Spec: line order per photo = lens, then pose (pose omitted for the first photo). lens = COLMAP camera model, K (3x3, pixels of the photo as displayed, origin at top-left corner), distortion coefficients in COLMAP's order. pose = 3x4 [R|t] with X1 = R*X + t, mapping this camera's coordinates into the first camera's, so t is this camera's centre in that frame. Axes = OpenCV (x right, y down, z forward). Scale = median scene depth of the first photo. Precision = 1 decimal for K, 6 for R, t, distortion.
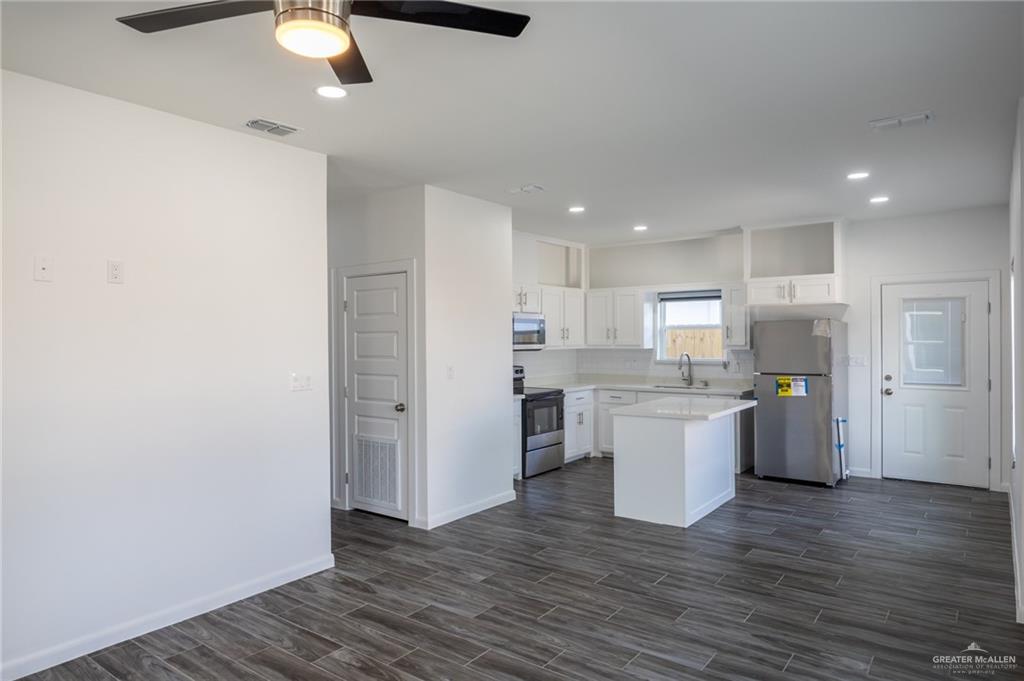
lens RADIAL K [[641.1, 0, 512.0], [0, 641.1, 340.5], [0, 0, 1]] dist [-0.004000, 0.000874]
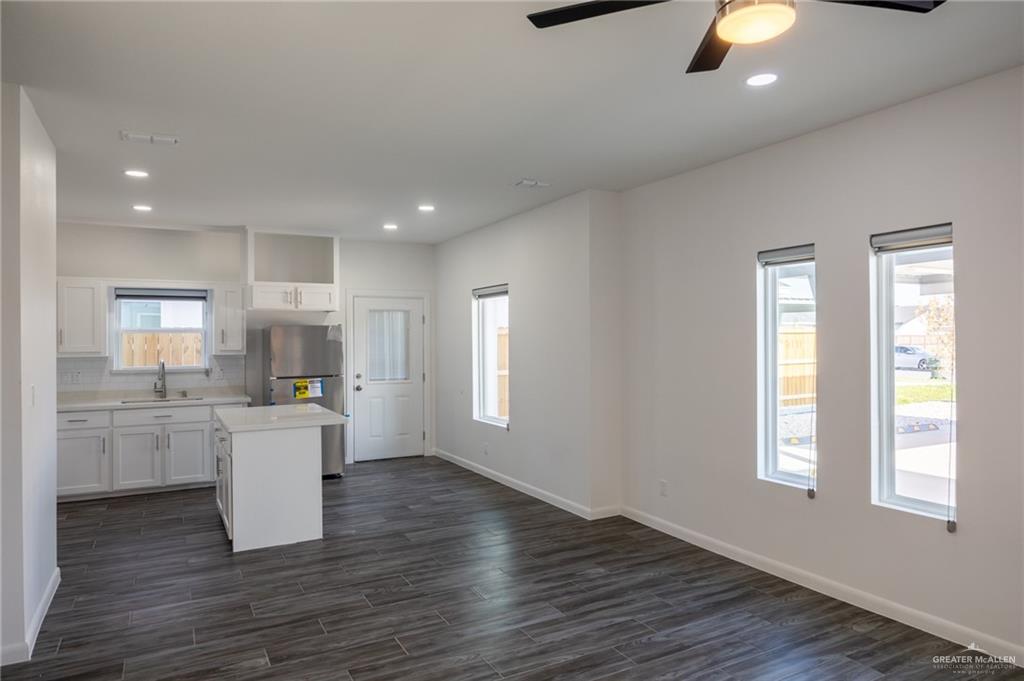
lens RADIAL K [[641.1, 0, 512.0], [0, 641.1, 340.5], [0, 0, 1]] dist [-0.004000, 0.000874]
pose [[0.420182, 0.001041, 0.907439, -0.379294], [0.007194, 0.999964, -0.004478, 0.000200], [-0.907412, 0.008410, 0.420159, 0.259910]]
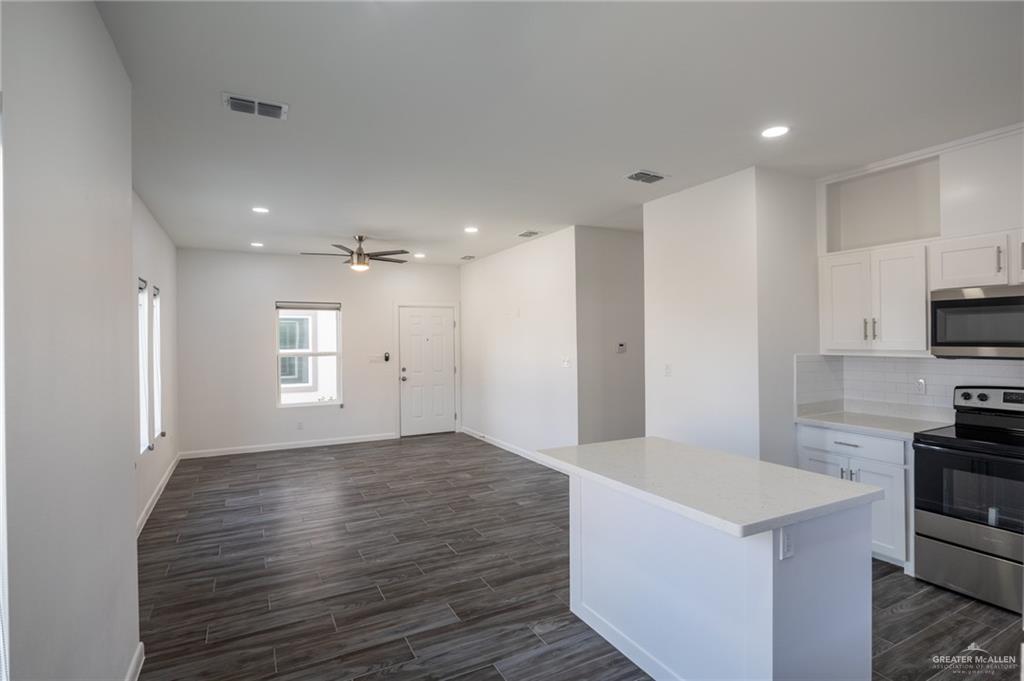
lens RADIAL K [[508.4, 0, 512.0], [0, 508.4, 340.5], [0, 0, 1]] dist [-0.002073, -0.000047]
pose [[-0.434519, 0.014657, -0.900543, 0.624351], [0.011175, 0.999878, 0.010882, -0.009125], [0.900593, -0.005335, -0.434630, 0.927999]]
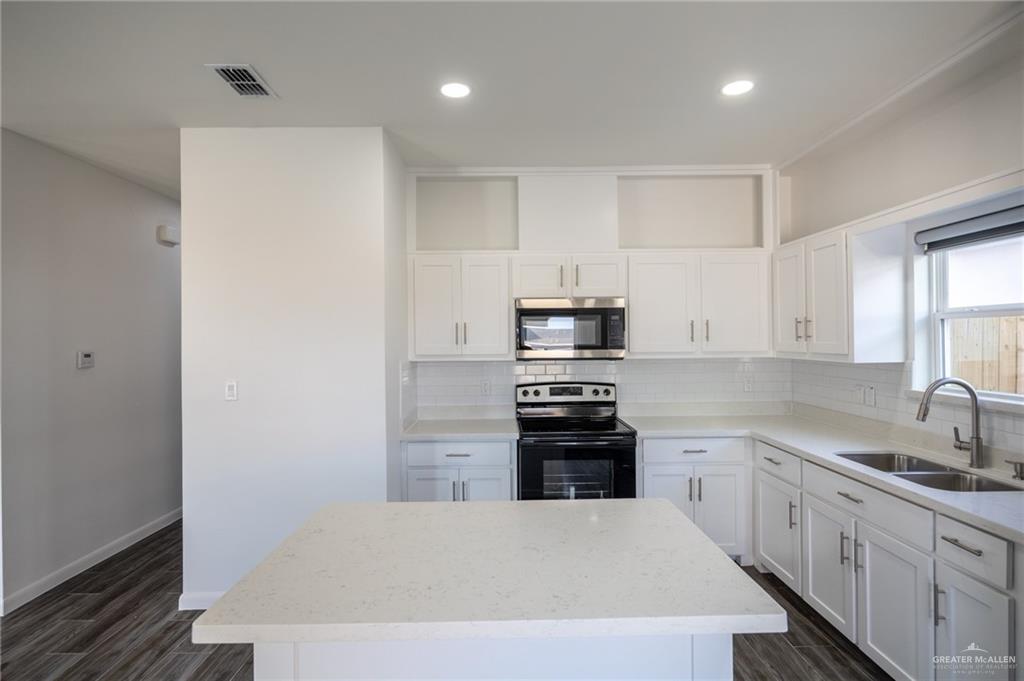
lens RADIAL K [[527.0, 0, 512.0], [0, 527.0, 340.5], [0, 0, 1]] dist [-0.004117, -0.000871]
pose [[0.603591, 0.002689, -0.797290, 0.439720], [0.003713, 0.999974, 0.006184, -0.007015], [0.797286, -0.006694, 0.603565, 0.737863]]
